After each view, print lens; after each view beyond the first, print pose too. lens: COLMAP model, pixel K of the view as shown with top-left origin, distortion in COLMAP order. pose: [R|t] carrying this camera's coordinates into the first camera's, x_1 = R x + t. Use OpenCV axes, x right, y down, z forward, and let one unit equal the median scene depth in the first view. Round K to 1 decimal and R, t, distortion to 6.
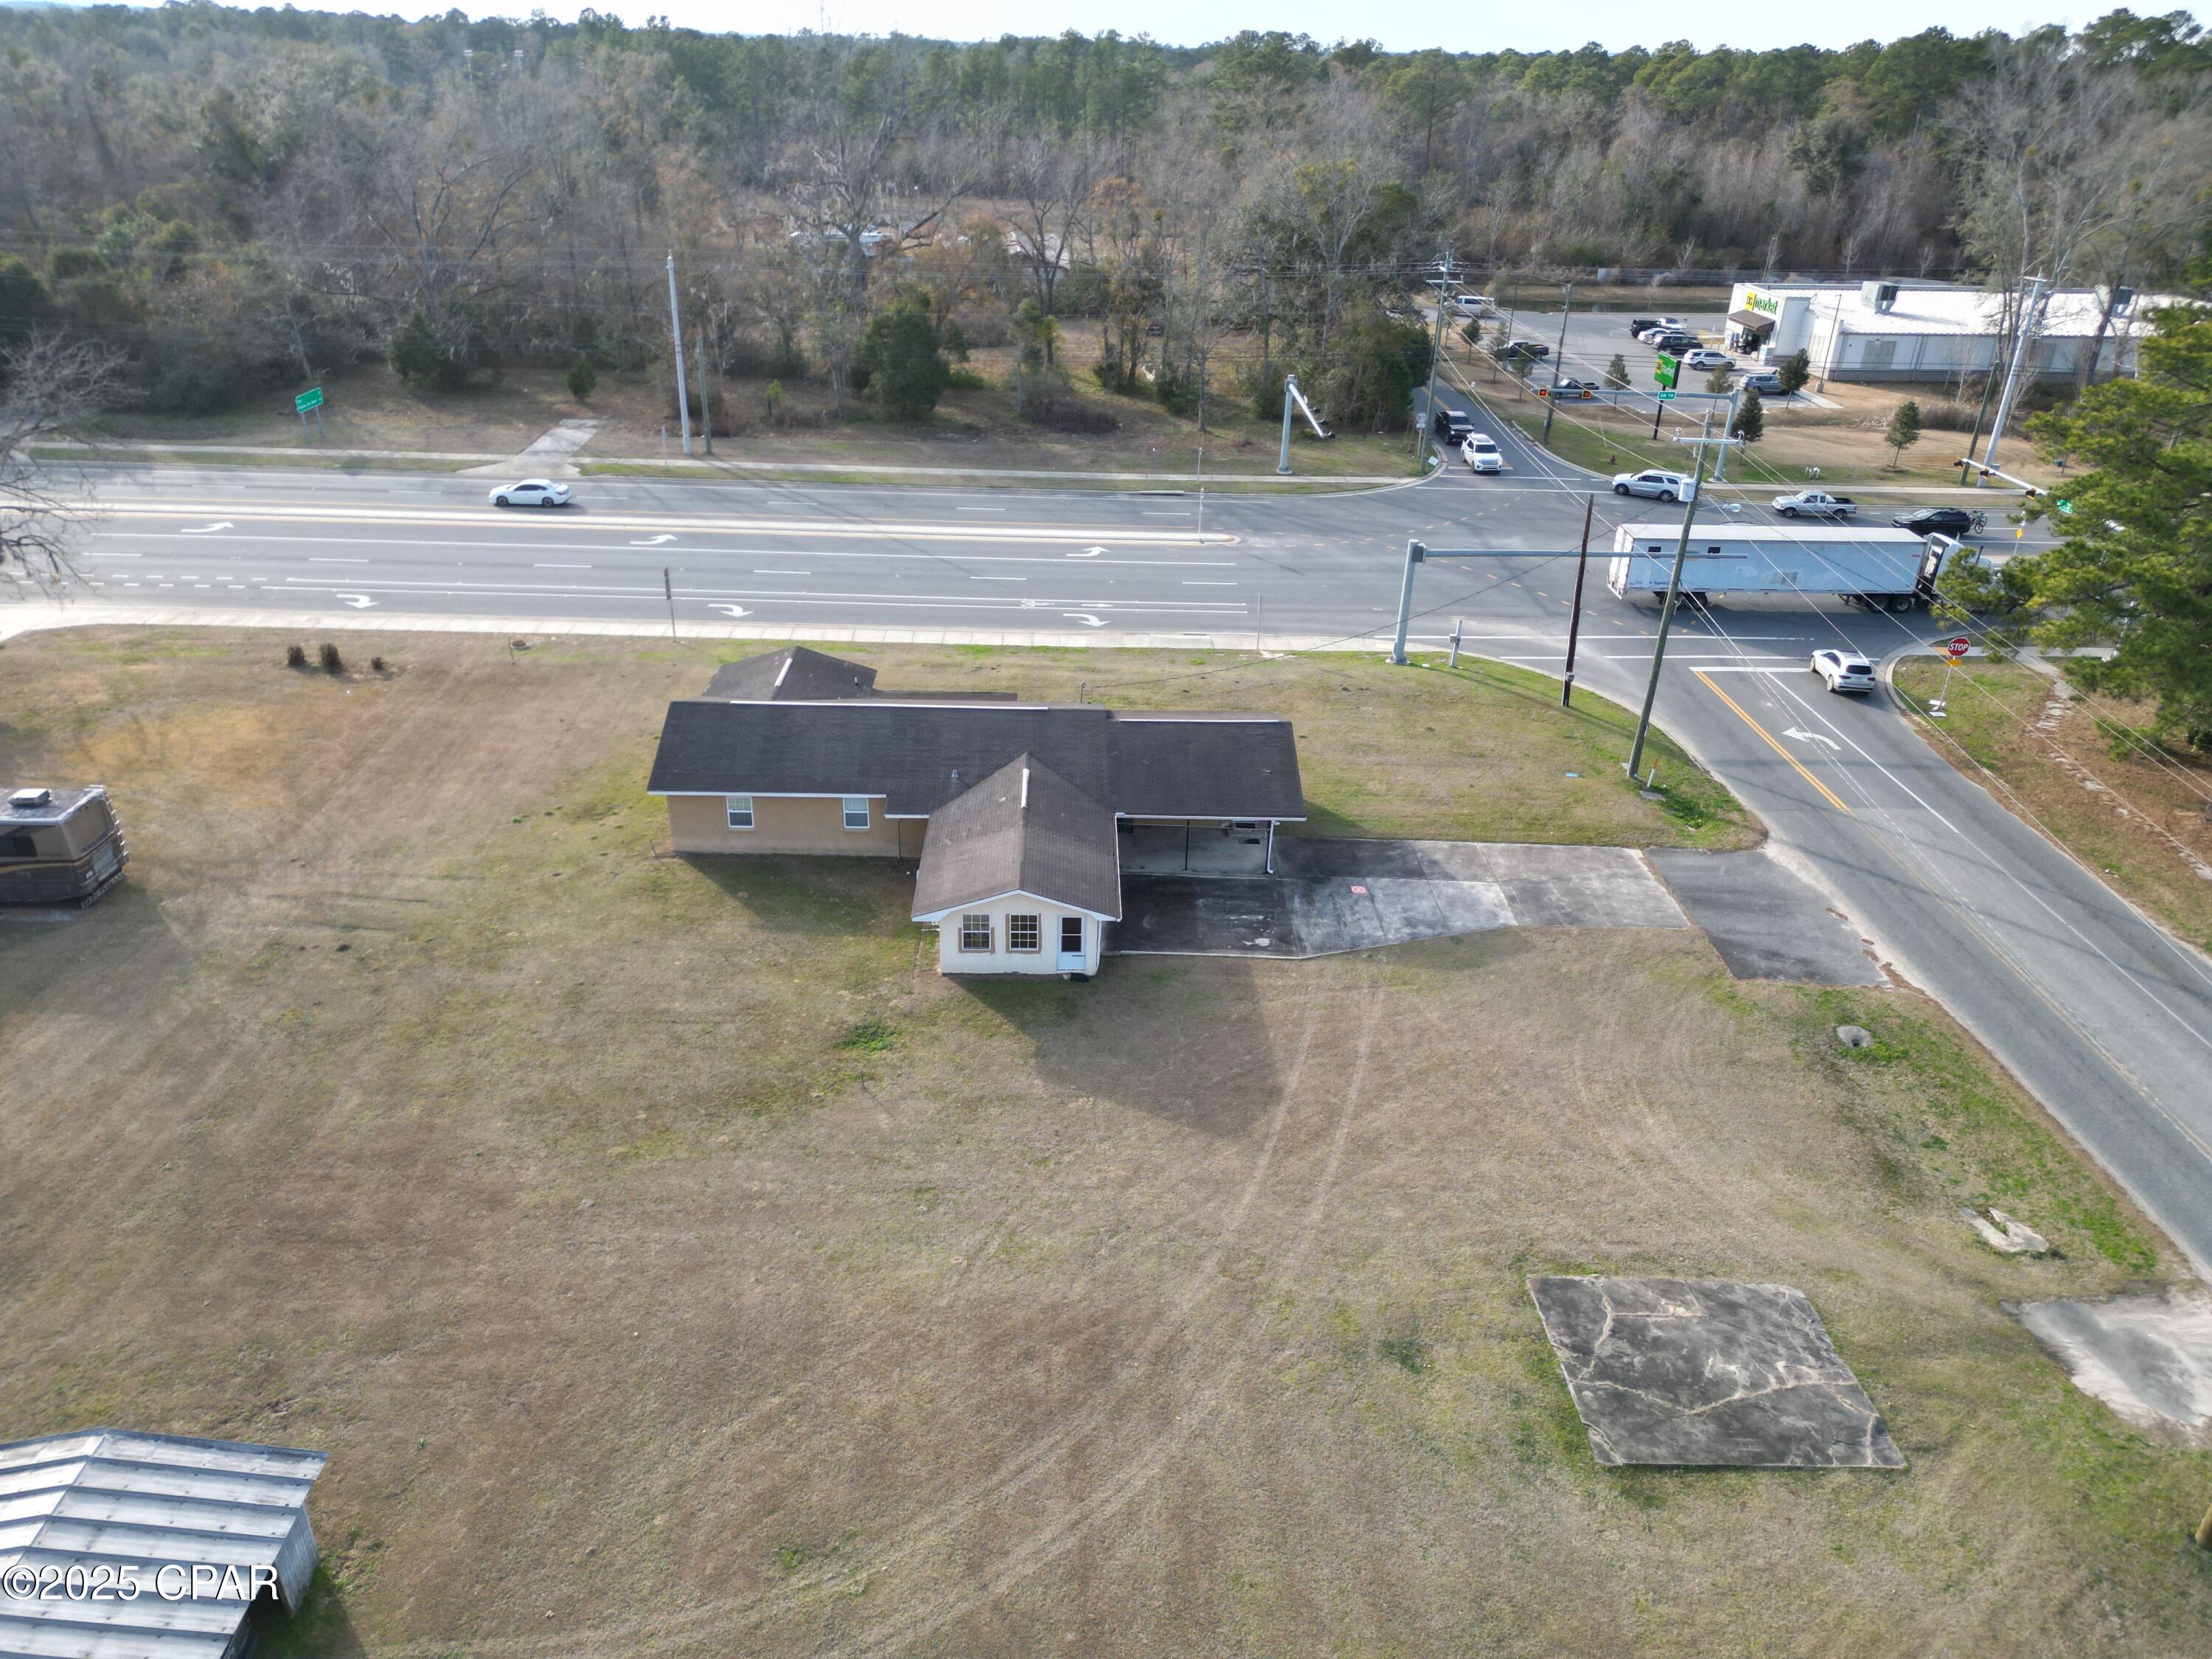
lens RADIAL K [[1543.9, 0, 1106.0], [0, 1543.9, 829.5], [0, 0, 1]] dist [0.072880, -0.073624]
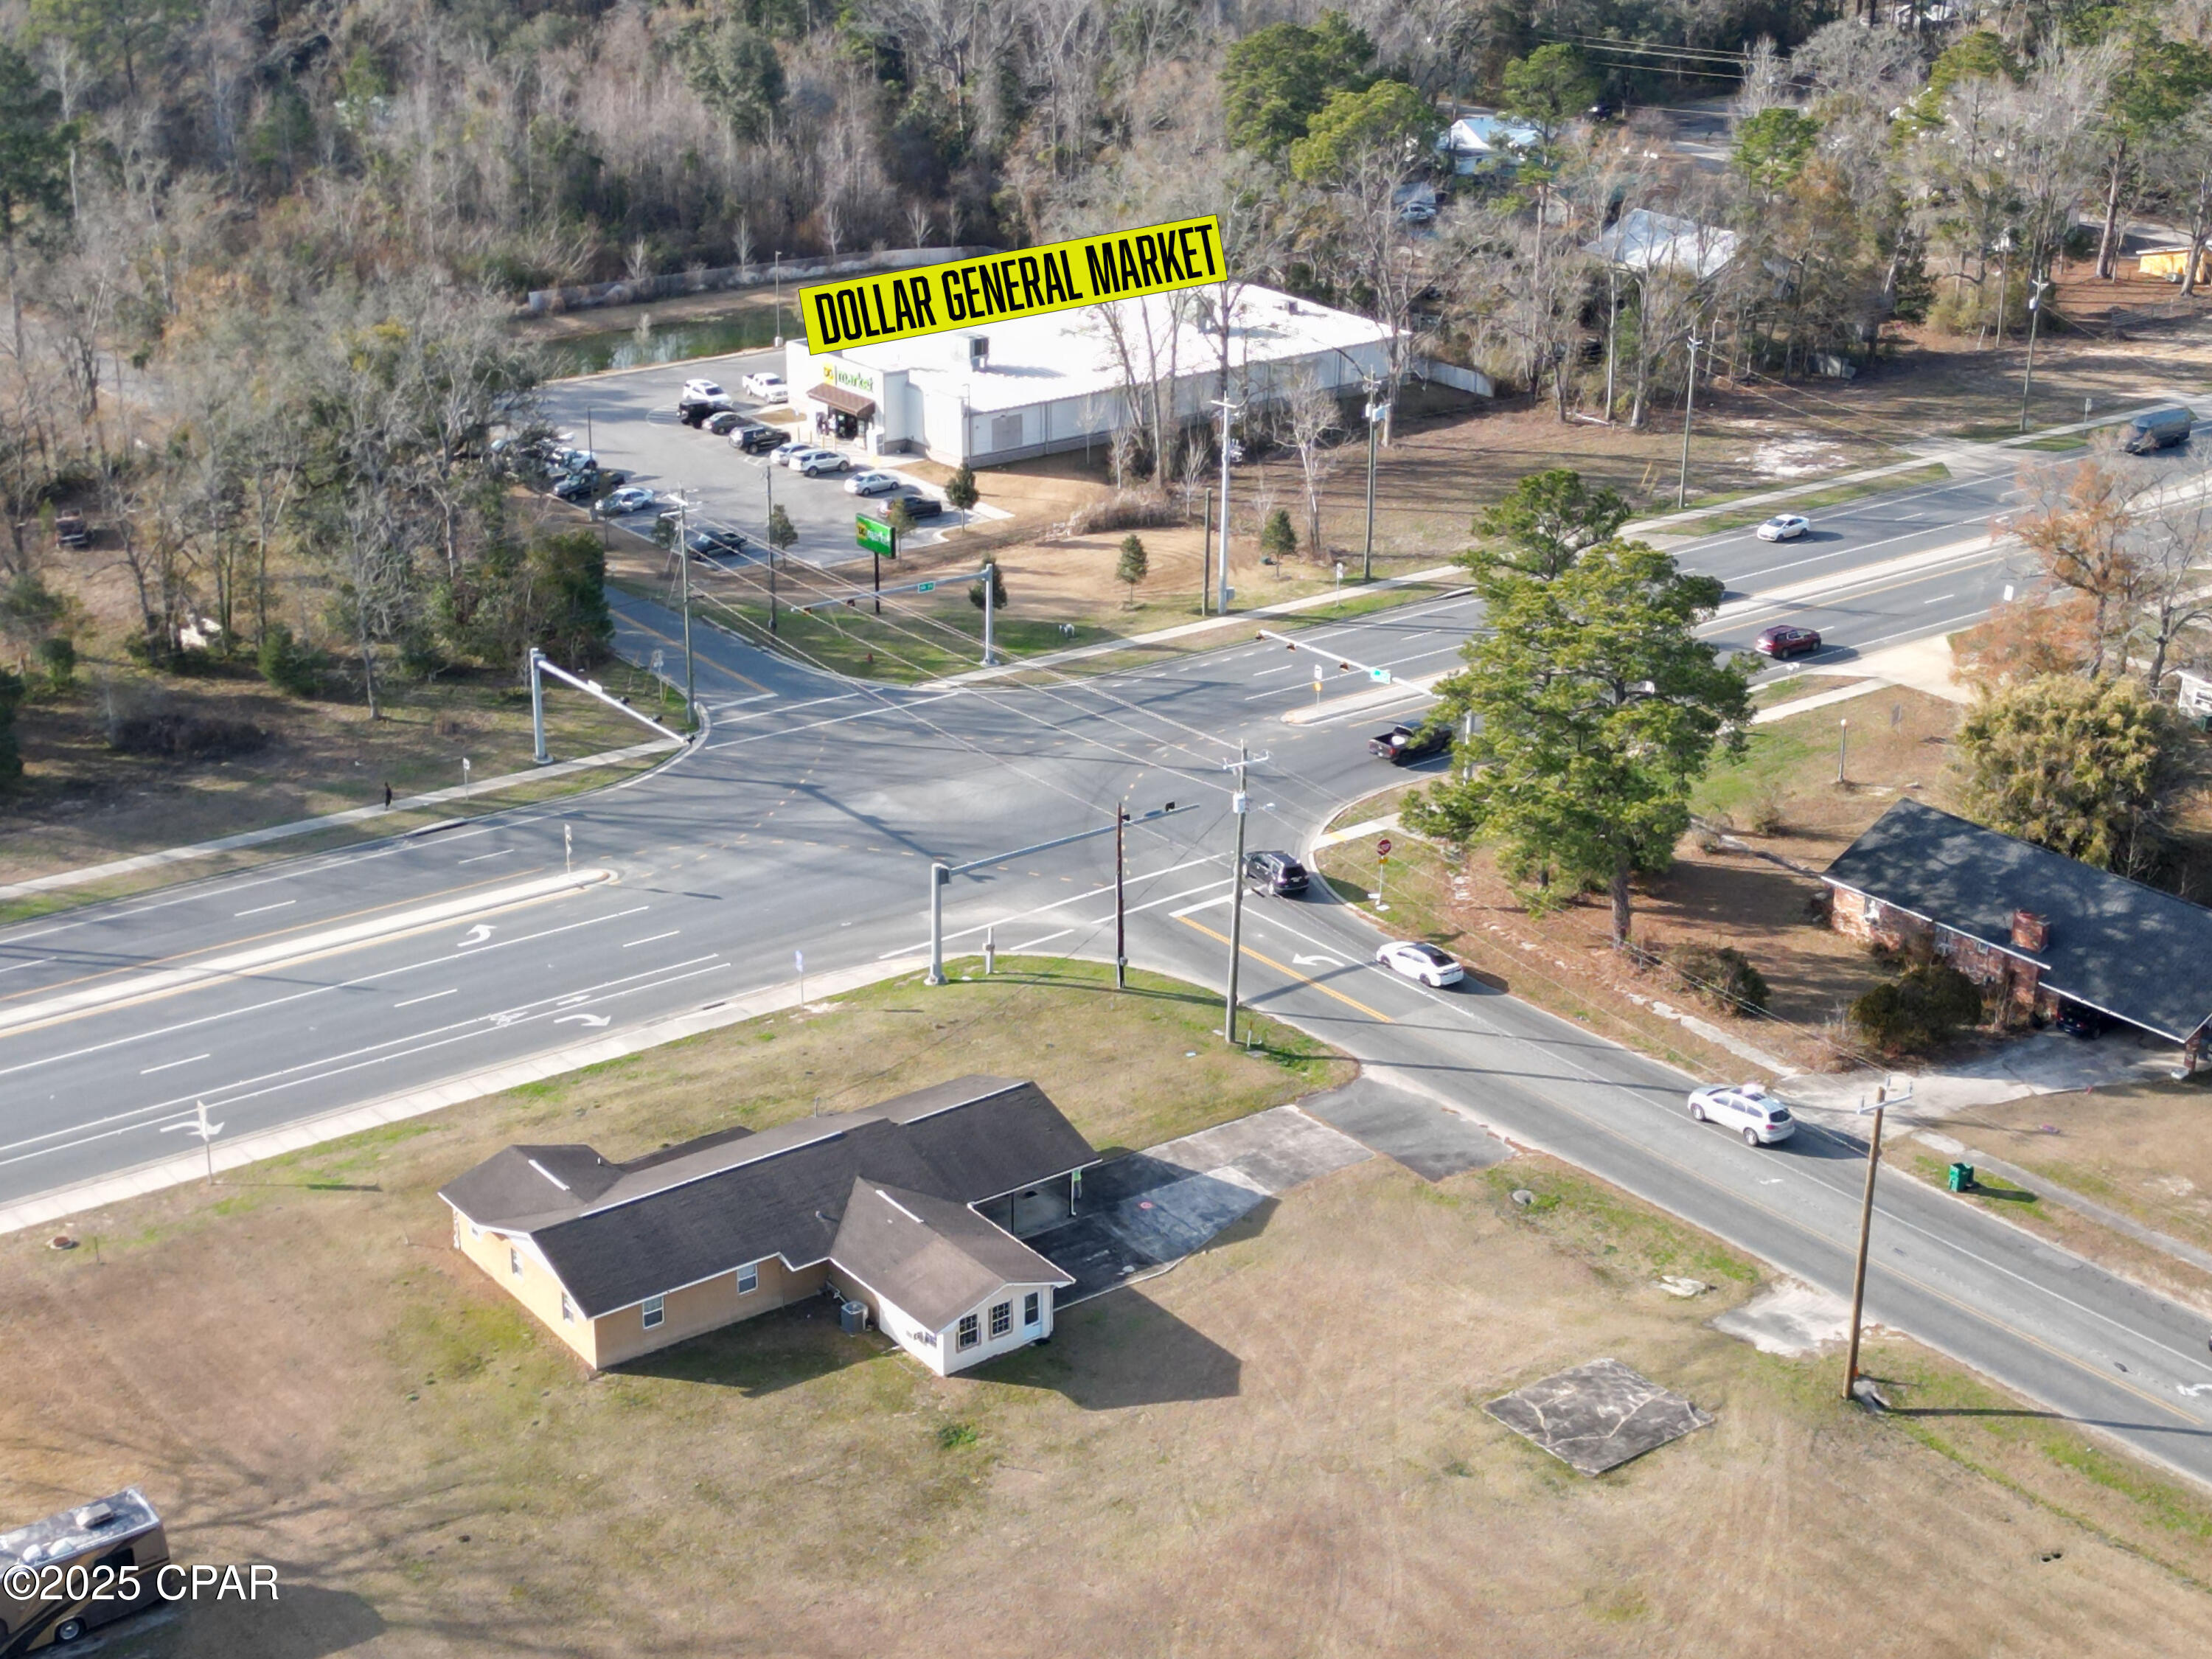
lens RADIAL K [[3058.5, 0, 1106.0], [0, 3058.5, 829.5], [0, 0, 1]] dist [0.196327, -0.574109]
pose [[0.810155, -0.232412, 0.538176, -1.123414], [0.272775, 0.962066, 0.004840, -0.273459], [-0.518886, 0.142880, 0.842819, -1.056838]]
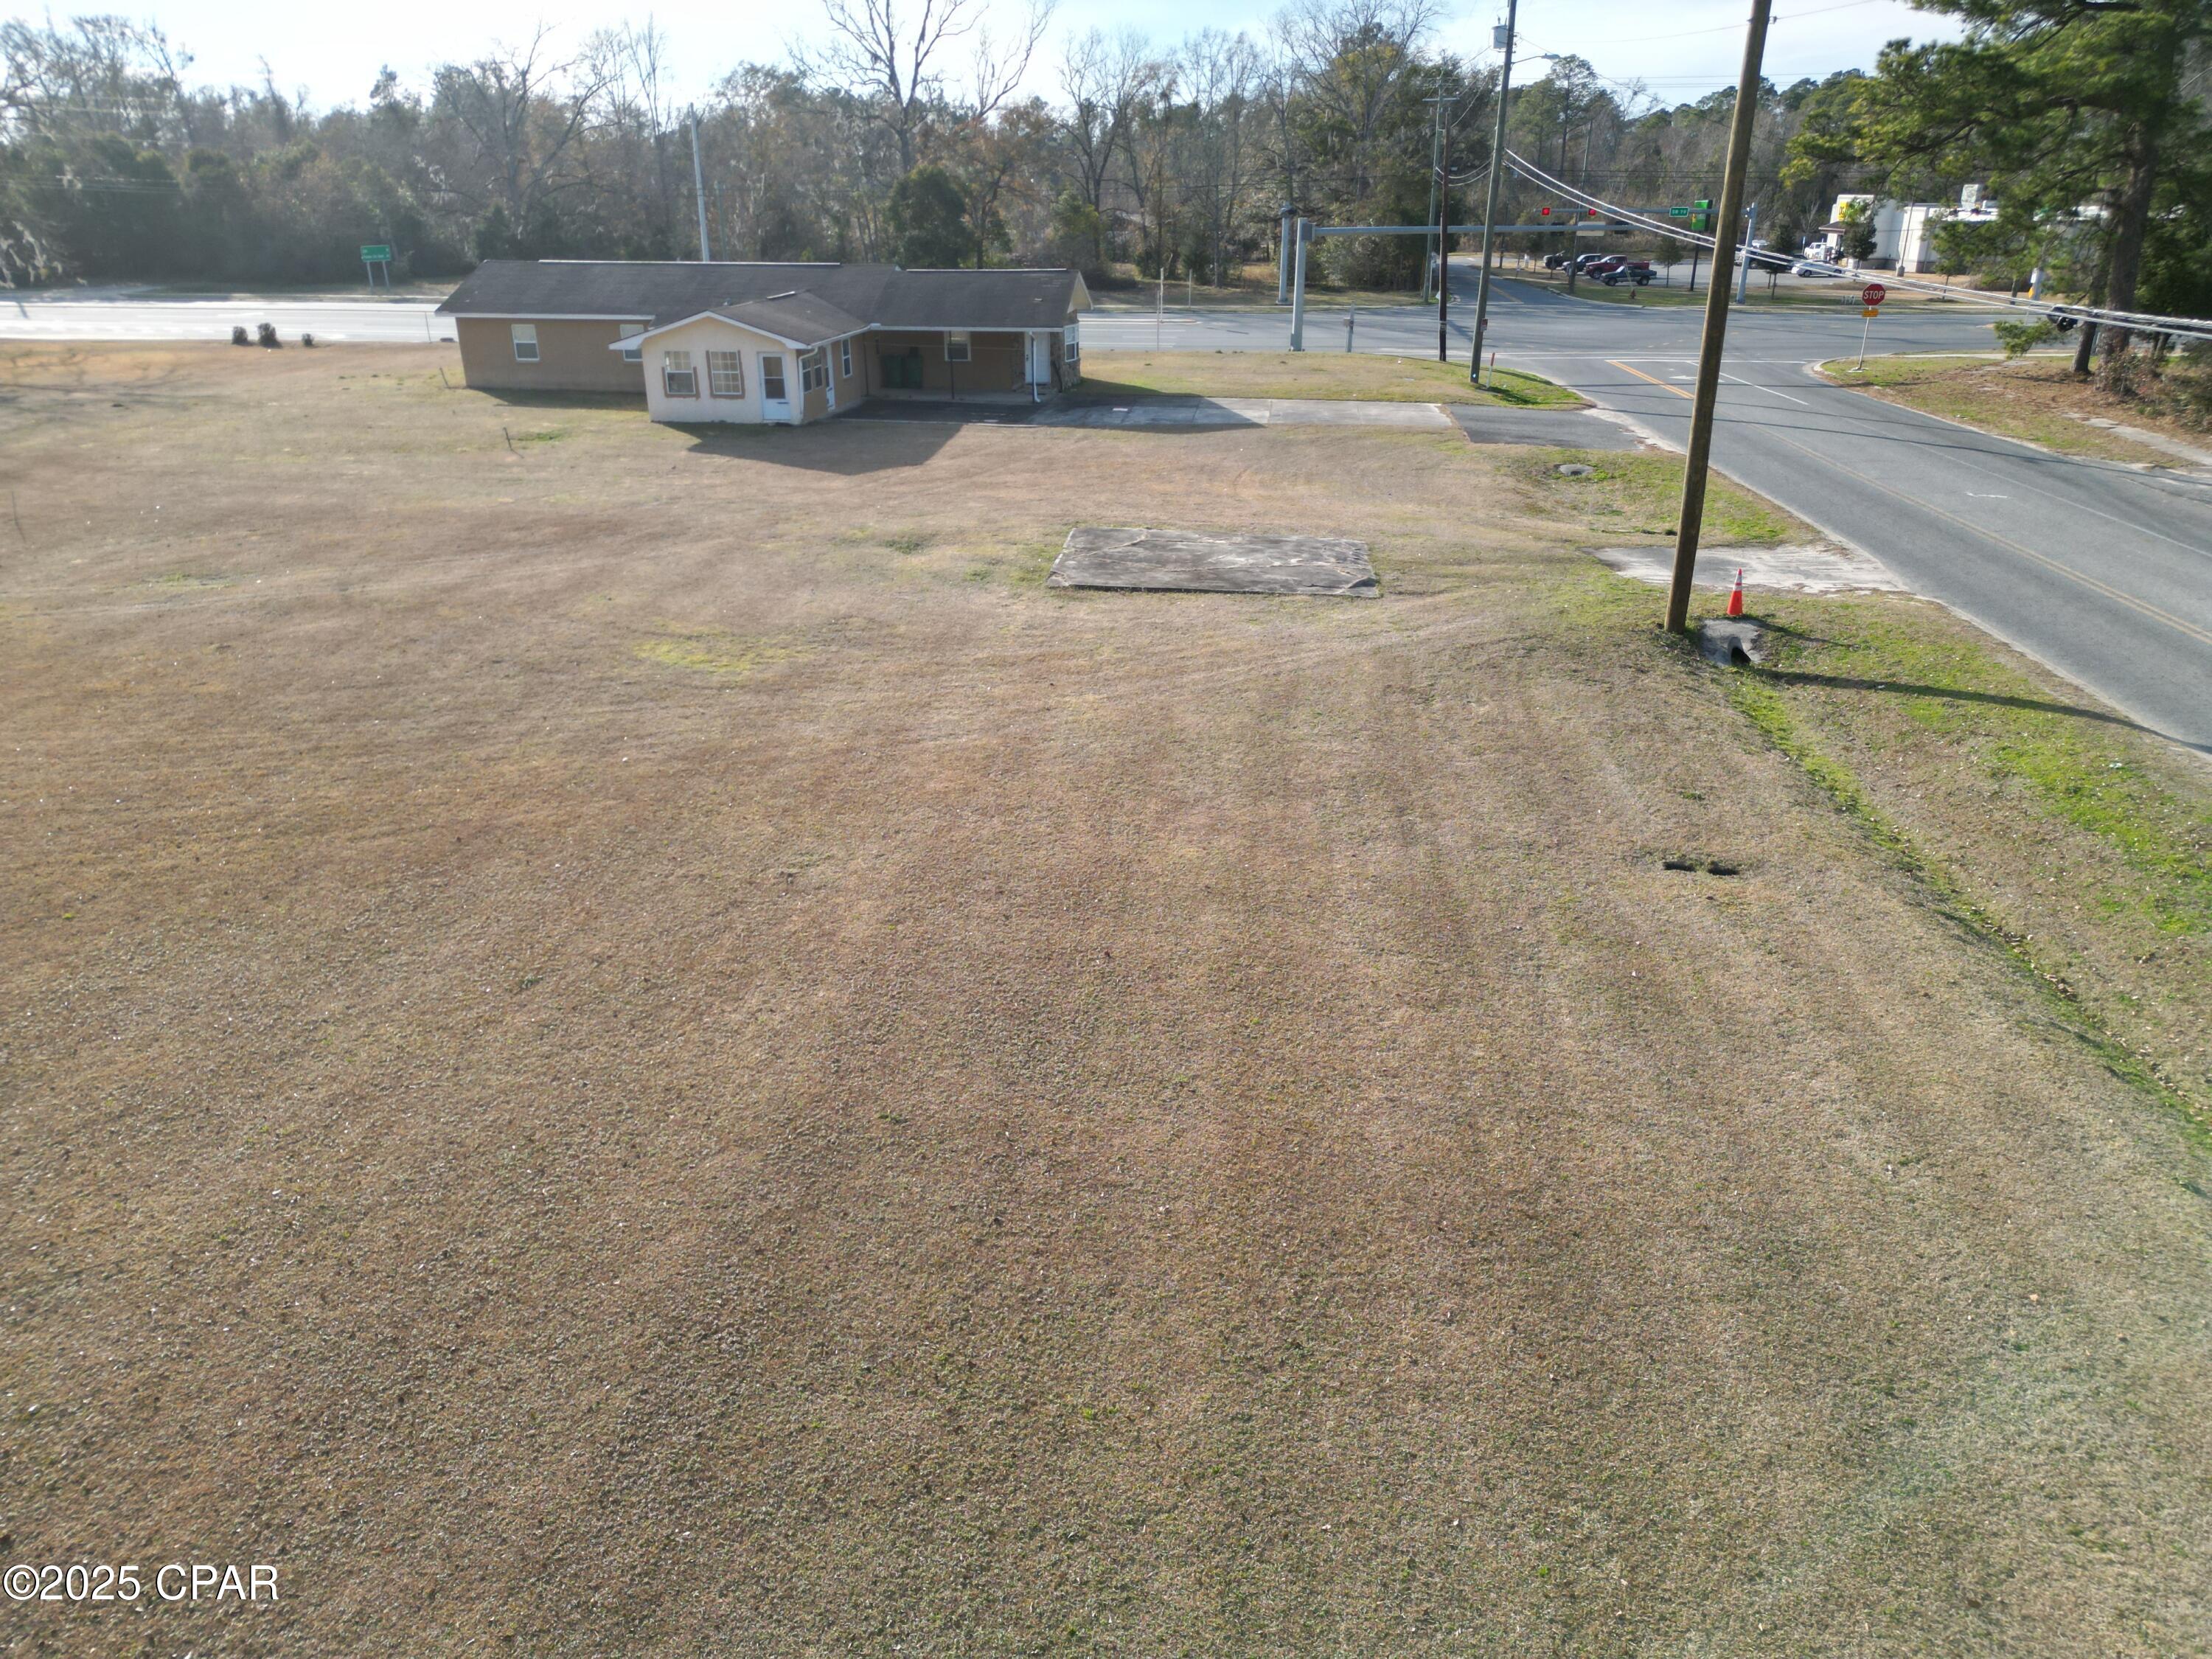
lens RADIAL K [[1543.9, 0, 1106.0], [0, 1543.9, 829.5], [0, 0, 1]] dist [0.072880, -0.073624]
pose [[0.991076, 0.022246, -0.131426, 0.311777], [-0.032224, 0.996716, -0.074289, 0.404599], [0.129342, 0.077861, 0.988539, 0.054659]]
